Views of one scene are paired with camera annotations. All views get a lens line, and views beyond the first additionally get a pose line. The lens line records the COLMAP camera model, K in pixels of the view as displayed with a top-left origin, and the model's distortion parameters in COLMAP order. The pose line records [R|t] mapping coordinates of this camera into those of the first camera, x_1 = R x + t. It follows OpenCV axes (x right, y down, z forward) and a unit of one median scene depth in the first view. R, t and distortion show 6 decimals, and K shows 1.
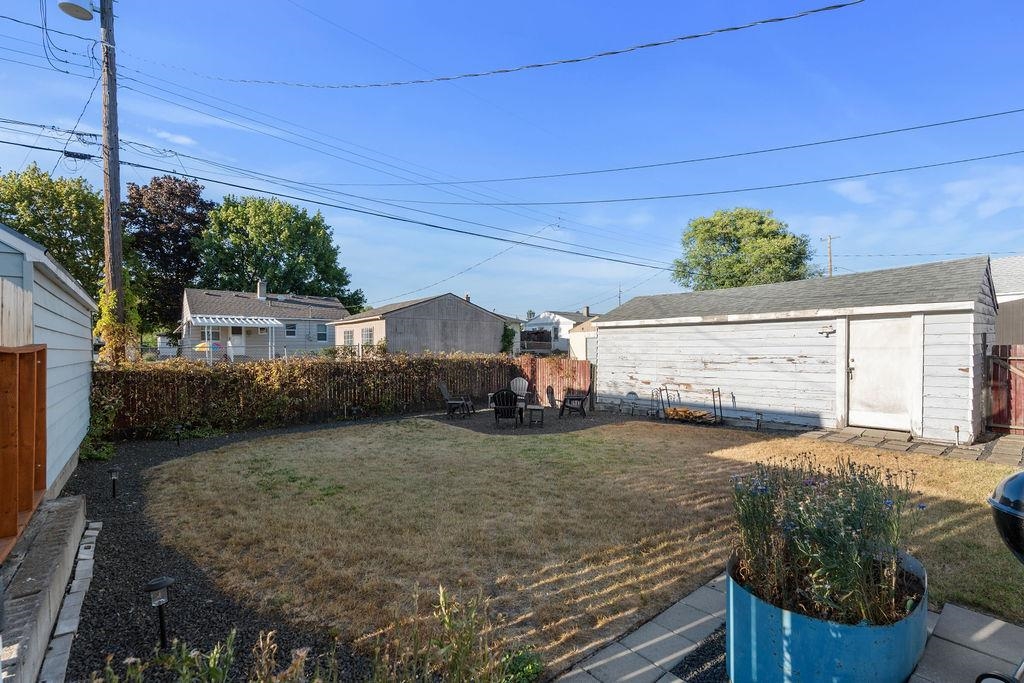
lens RADIAL K [[448.9, 0, 510.1], [0, 448.9, 349.4], [0, 0, 1]] dist [-0.006215, 0.001005]
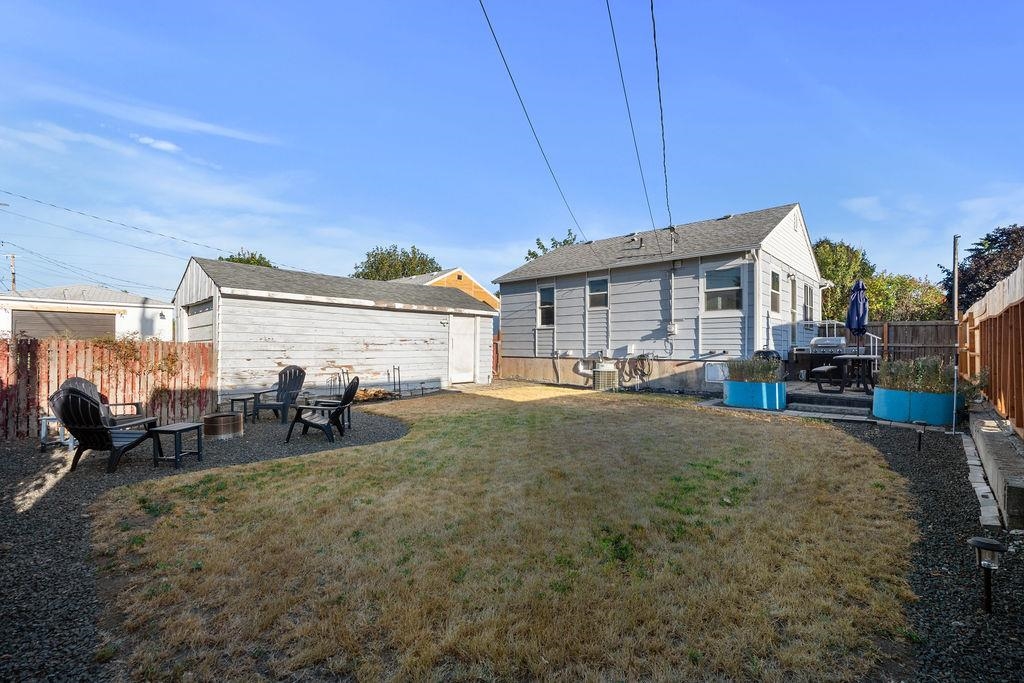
lens RADIAL K [[448.9, 0, 511.2], [0, 448.9, 346.7], [0, 0, 1]] dist [-0.006215, 0.001005]
pose [[-0.121597, 0.005440, 0.992565, -0.664025], [-0.004262, 0.999973, -0.006003, 0.040213], [-0.992570, -0.004960, -0.121571, 0.789387]]
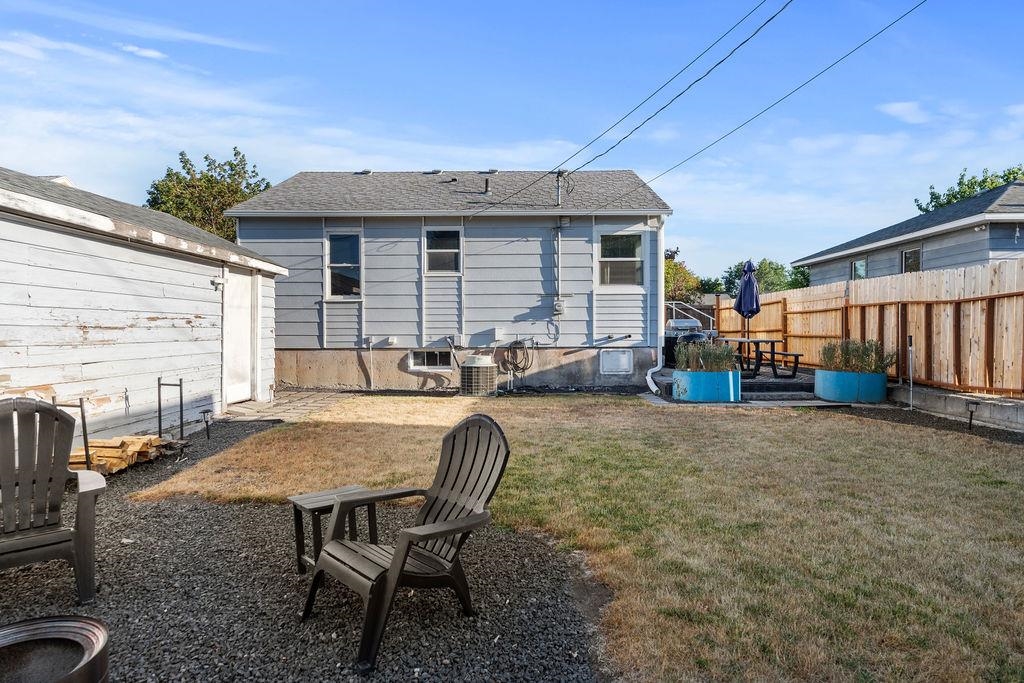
lens RADIAL K [[569.7, 0, 511.1], [0, 569.7, 338.7], [0, 0, 1]] dist [0.001472, 0.000984]
pose [[-0.762195, -0.002426, 0.647343, -0.212970], [0.005340, 0.999935, 0.010035, 0.036546], [-0.647326, 0.011105, -0.762132, 1.147999]]
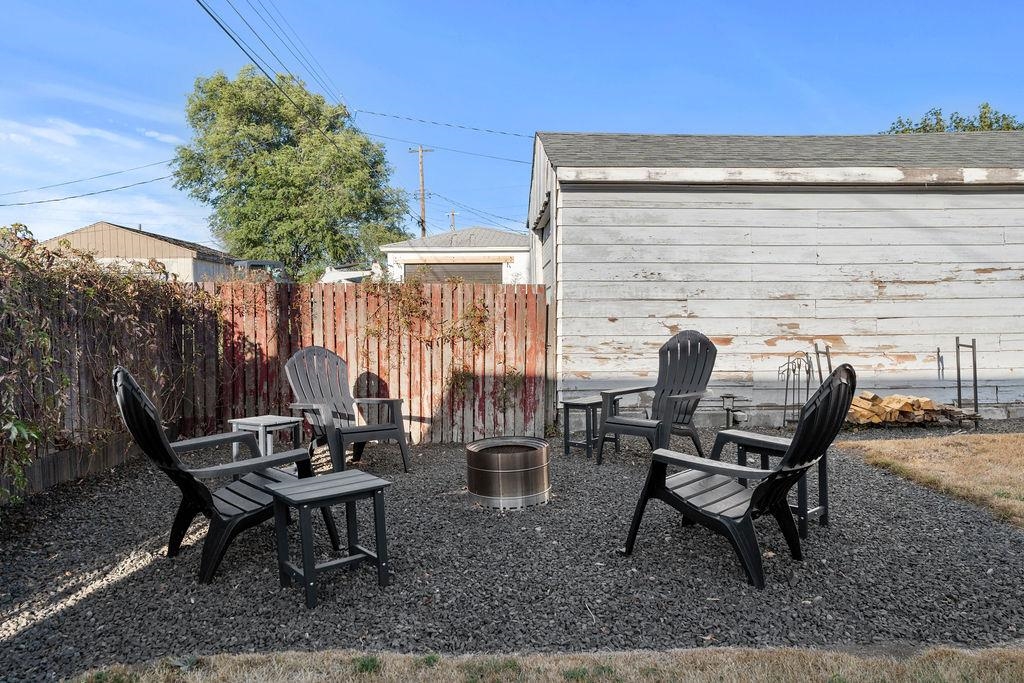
lens RADIAL K [[696.8, 0, 517.9], [0, 696.8, 344.5], [0, 0, 1]] dist [-0.000705, 0.000815]
pose [[0.615563, -0.034649, 0.787326, -0.294029], [0.006216, 0.999215, 0.039115, 0.060168], [-0.788063, -0.019183, 0.615295, 0.864044]]
